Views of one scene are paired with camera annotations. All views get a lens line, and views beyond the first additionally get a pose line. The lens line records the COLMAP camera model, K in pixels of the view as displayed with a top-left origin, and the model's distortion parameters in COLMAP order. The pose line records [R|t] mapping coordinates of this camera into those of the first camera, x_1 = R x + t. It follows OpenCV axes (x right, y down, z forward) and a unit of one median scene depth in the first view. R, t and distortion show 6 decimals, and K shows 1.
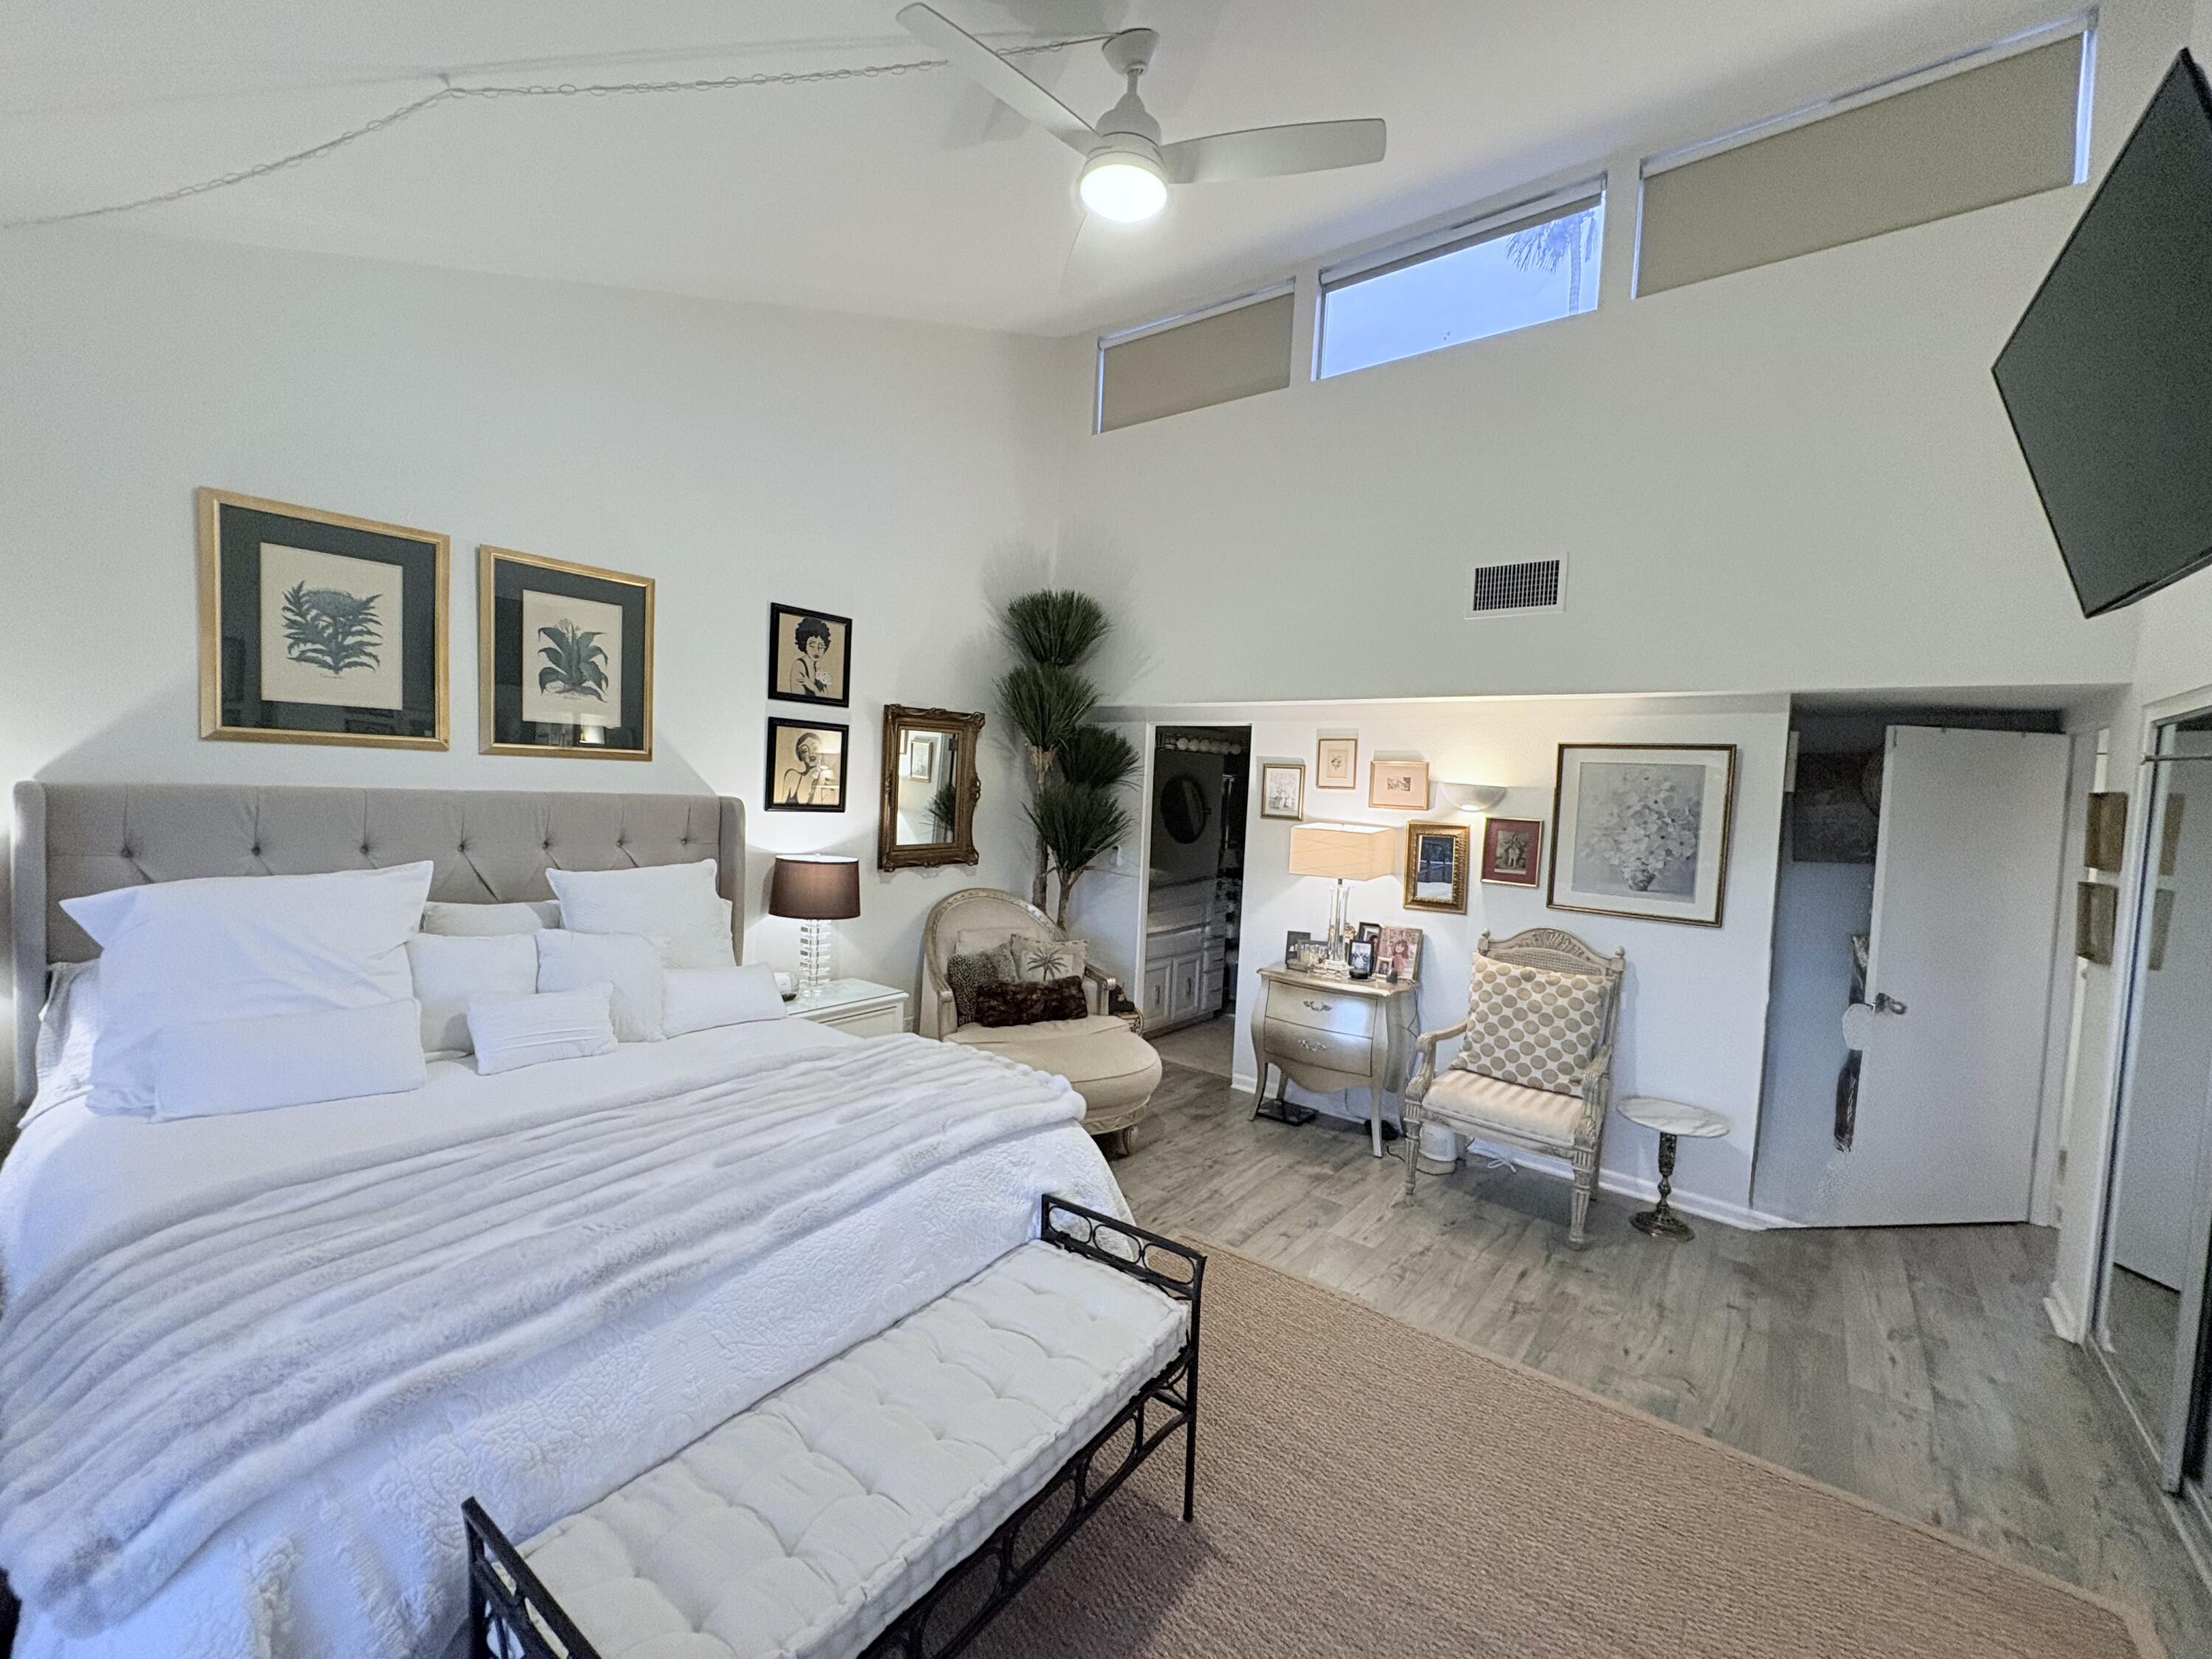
lens RADIAL K [[892.7, 0, 1105.9], [0, 892.7, 830.3], [0, 0, 1]] dist [-0.002627, 0.000055]
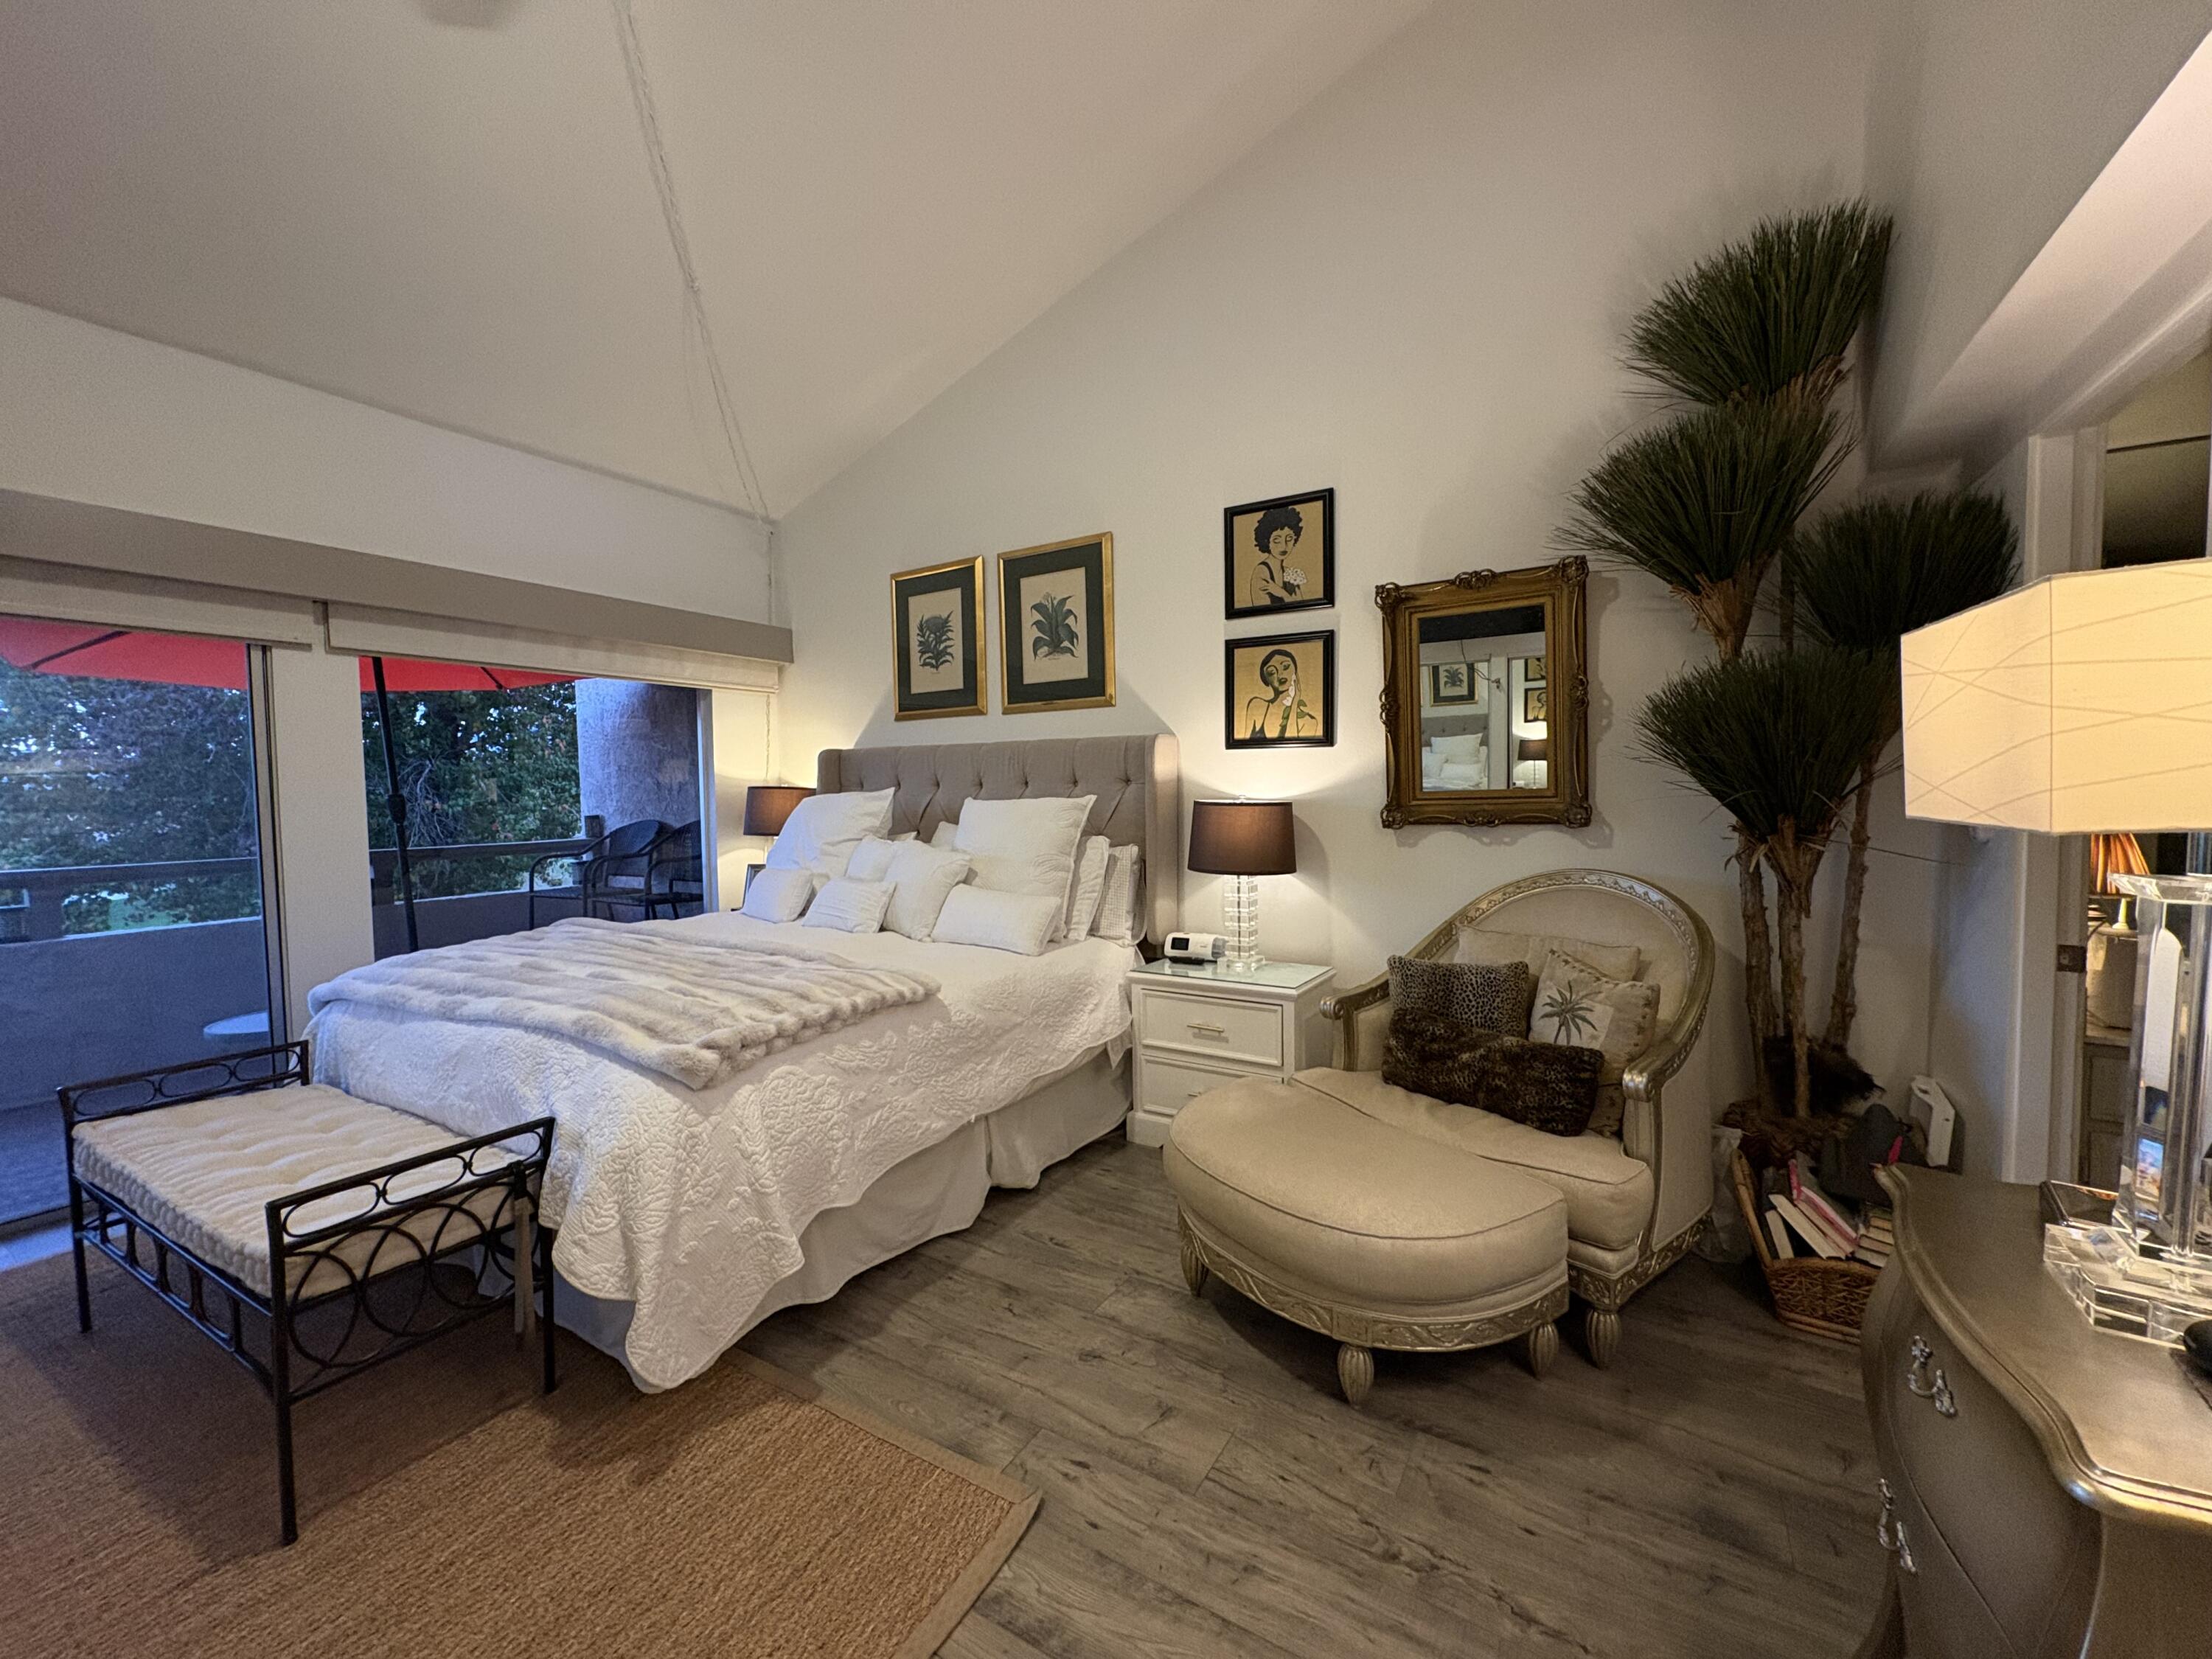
lens RADIAL K [[892.7, 0, 1096.5], [0, 892.7, 820.4], [0, 0, 1]] dist [-0.002627, 0.000055]
pose [[0.118555, -0.017477, -0.992794, 0.503854], [-0.034044, 0.999186, -0.021655, 0.076364], [0.992364, 0.036366, 0.117863, 0.844921]]
